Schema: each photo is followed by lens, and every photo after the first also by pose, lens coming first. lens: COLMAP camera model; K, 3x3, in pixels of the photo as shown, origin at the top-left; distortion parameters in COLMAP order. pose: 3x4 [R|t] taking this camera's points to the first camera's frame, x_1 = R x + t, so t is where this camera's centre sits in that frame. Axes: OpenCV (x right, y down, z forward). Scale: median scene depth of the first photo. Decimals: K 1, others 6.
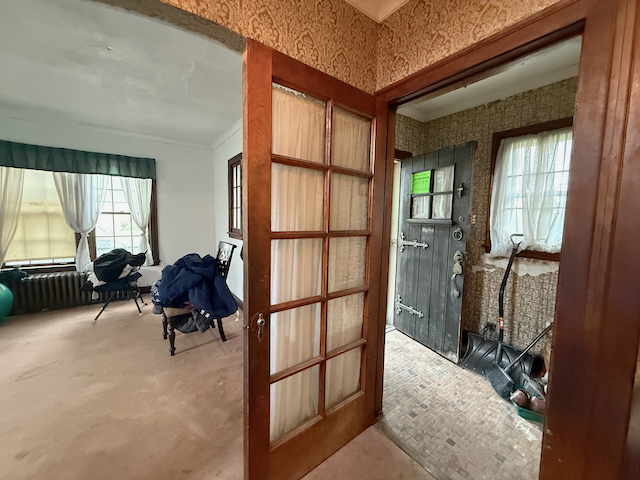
lens RADIAL K [[254.7, 0, 318.8], [0, 254.7, 238.5], [0, 0, 1]] dist [-0.000534, 0.000315]
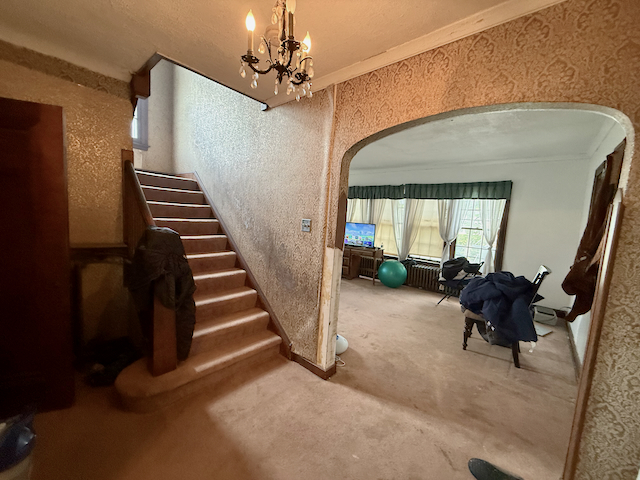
lens RADIAL K [[254.7, 0, 318.8], [0, 254.7, 238.5], [0, 0, 1]] dist [-0.000534, 0.000315]
pose [[0.226508, 0.085883, -0.970216, 0.275567], [-0.135483, 0.989200, 0.055933, -0.024430], [0.964541, 0.118778, 0.235697, -0.006766]]
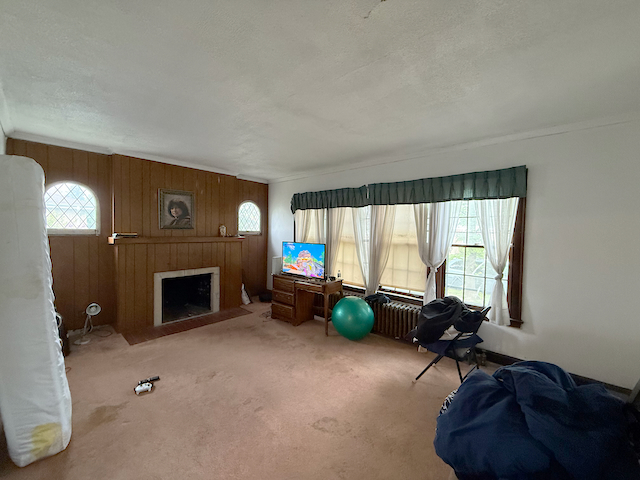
lens RADIAL K [[254.7, 0, 318.8], [0, 254.7, 238.5], [0, 0, 1]] dist [-0.000534, 0.000315]
pose [[0.213704, 0.019818, -0.976697, -0.138835], [-0.095143, 0.995463, -0.000619, -0.090656], [0.972254, 0.093058, 0.214620, 0.430122]]
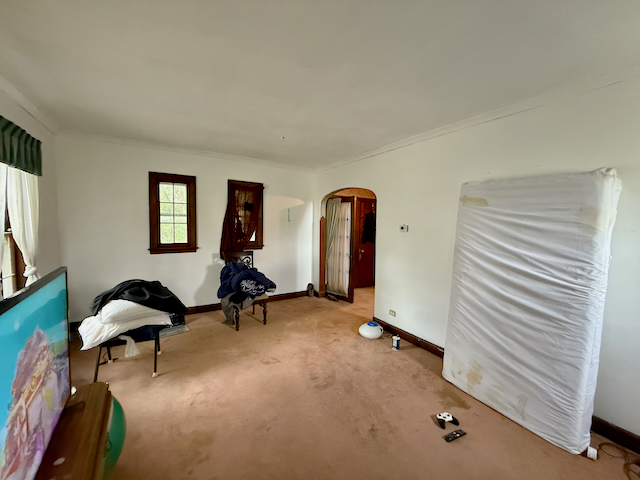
lens RADIAL K [[254.7, 0, 318.8], [0, 254.7, 238.5], [0, 0, 1]] dist [-0.000534, 0.000315]
pose [[0.053393, -0.077945, 0.995527, -1.432134], [0.059905, 0.995403, 0.074723, -0.108192], [-0.996775, 0.055647, 0.057817, 0.388270]]
